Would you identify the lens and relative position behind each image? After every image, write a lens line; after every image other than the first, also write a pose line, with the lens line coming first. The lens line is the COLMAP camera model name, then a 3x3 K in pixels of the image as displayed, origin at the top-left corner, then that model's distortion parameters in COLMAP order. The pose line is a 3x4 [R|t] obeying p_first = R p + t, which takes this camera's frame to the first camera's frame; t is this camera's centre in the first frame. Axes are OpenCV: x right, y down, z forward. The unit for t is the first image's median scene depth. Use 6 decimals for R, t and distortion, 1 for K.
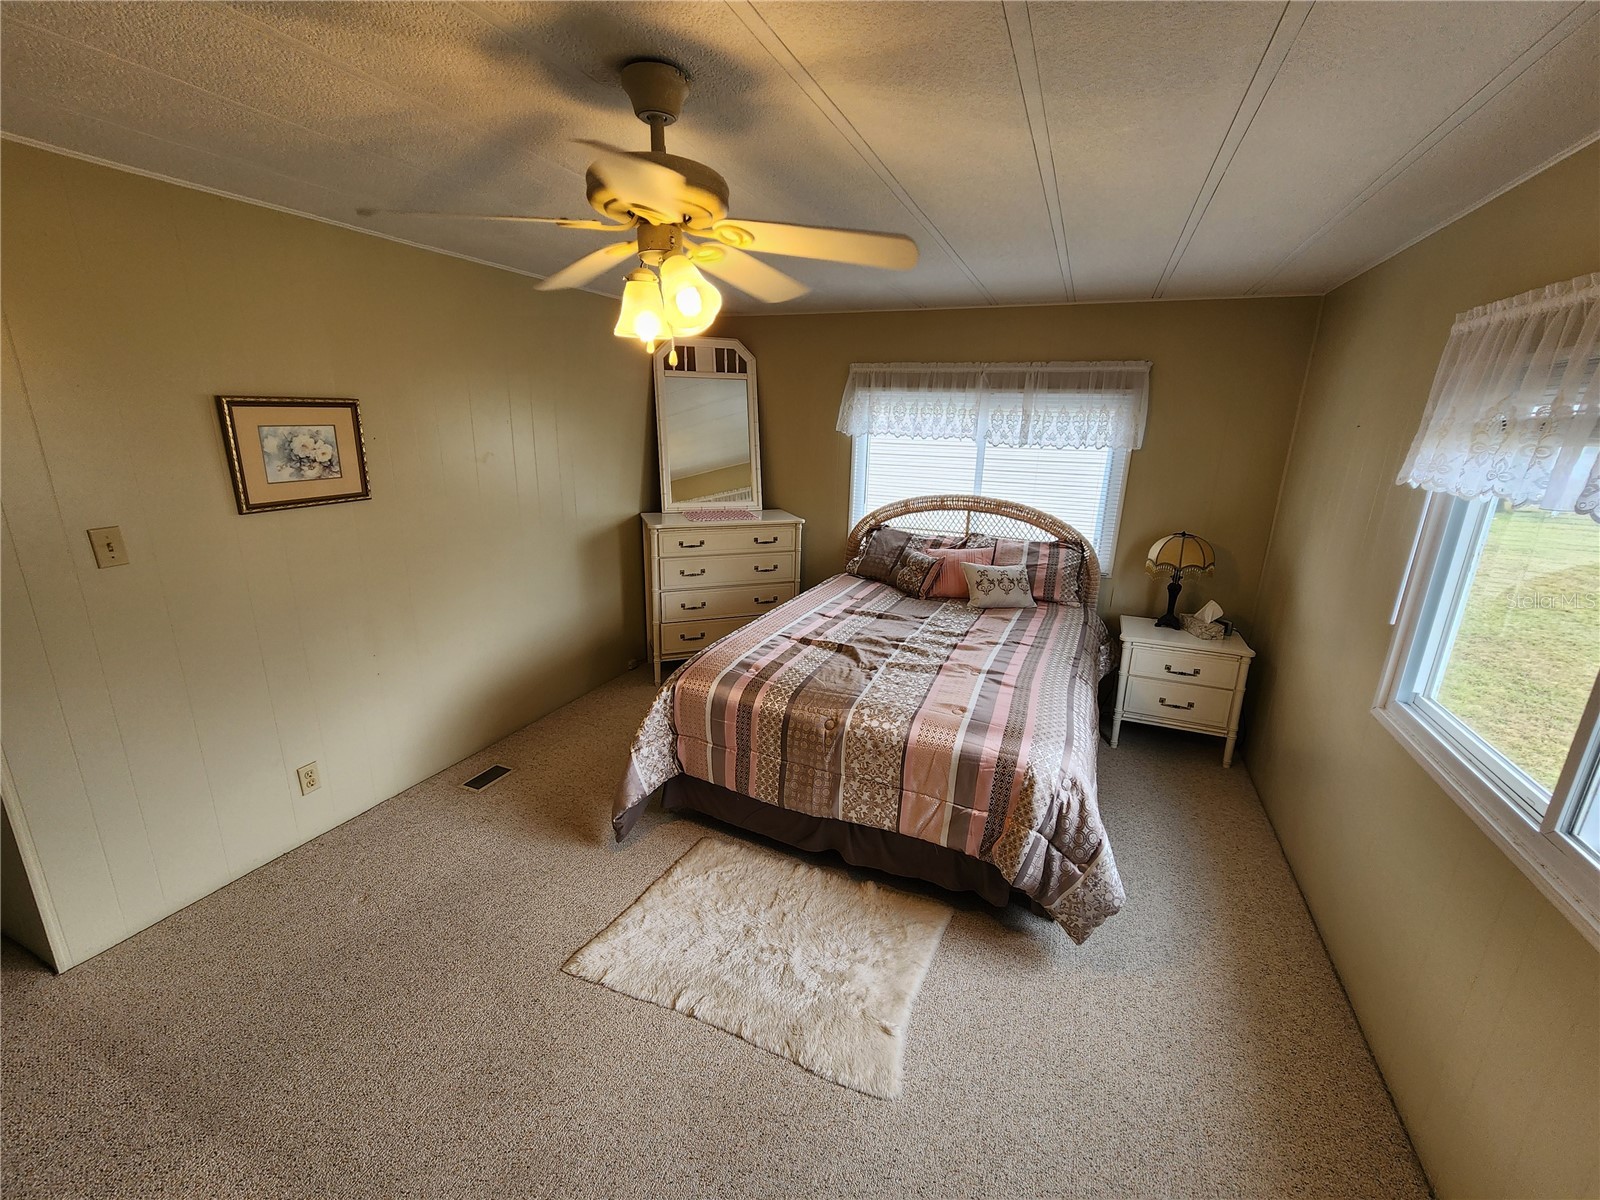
lens RADIAL K [[655.9, 0, 805.0], [0, 655.9, 599.0], [0, 0, 1]] dist [0.000722, -0.000102]
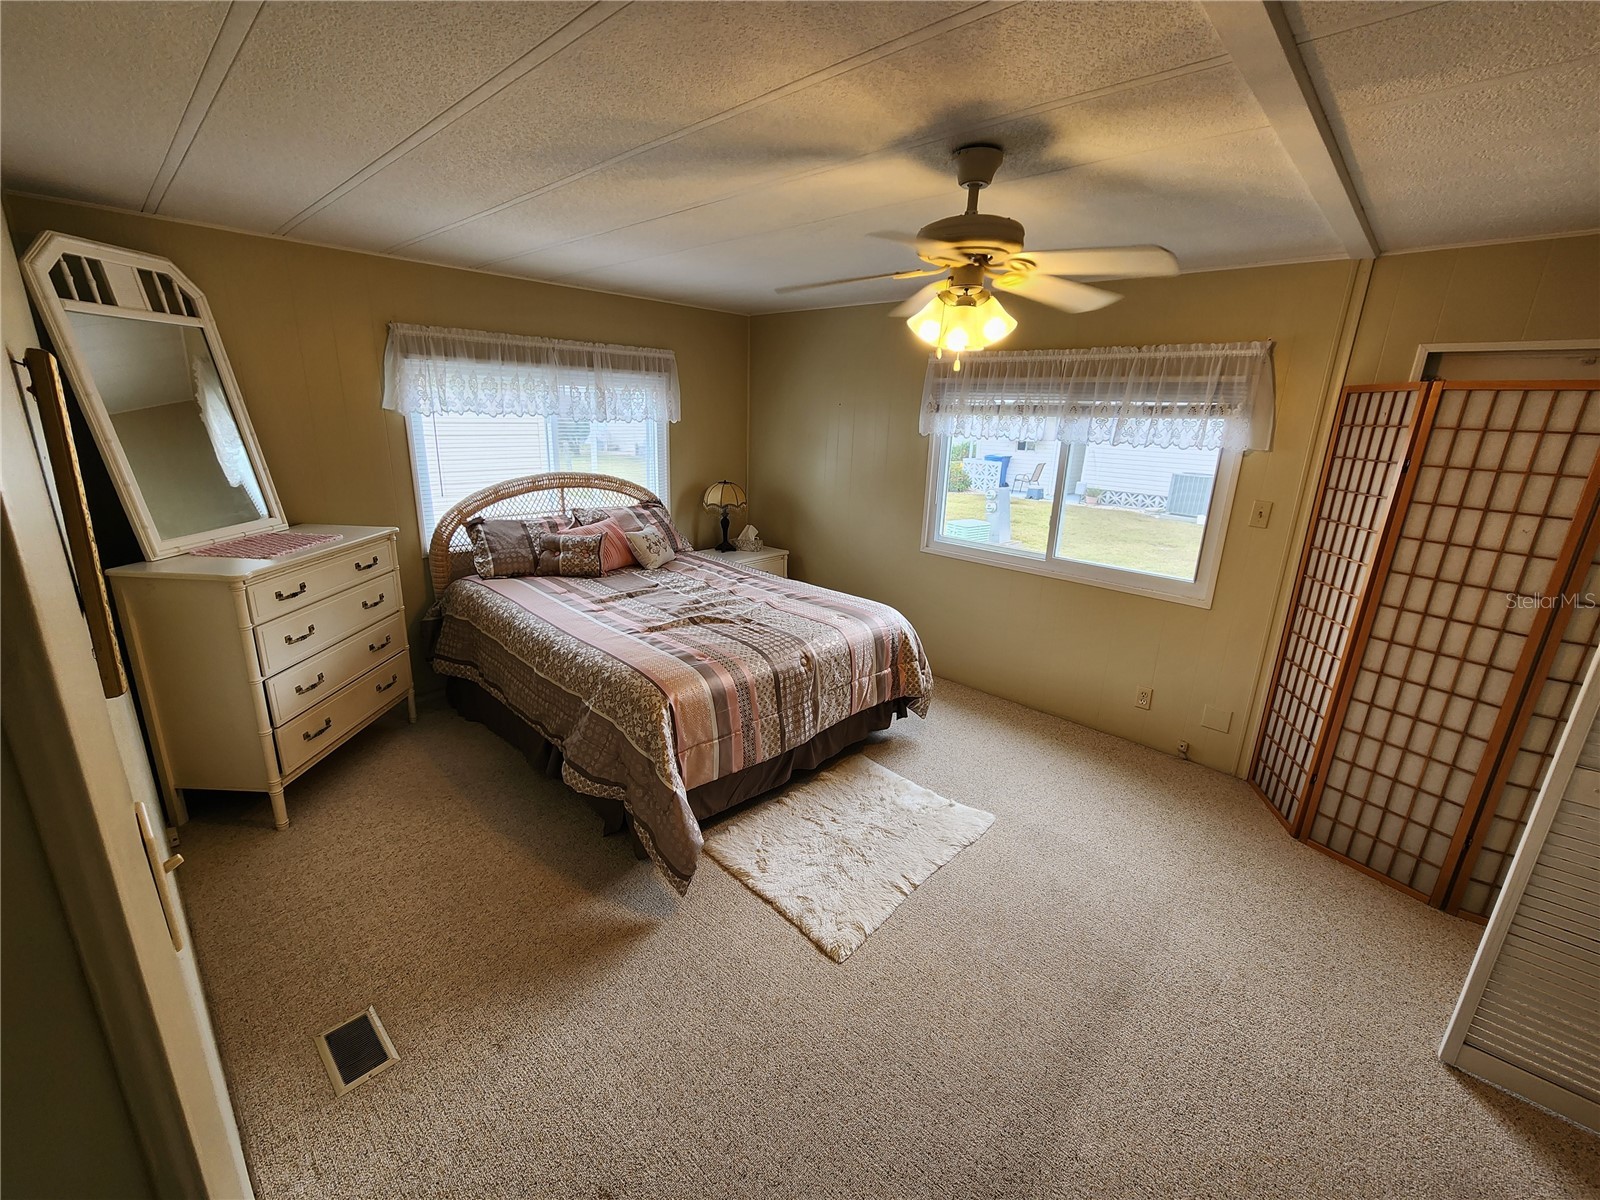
lens RADIAL K [[655.9, 0, 805.0], [0, 655.9, 599.0], [0, 0, 1]] dist [0.000722, -0.000102]
pose [[0.350764, -0.275973, 0.894876, -0.704126], [0.230069, 0.951699, 0.203317, -0.113315], [-0.907762, 0.134567, 0.397315, 0.356663]]
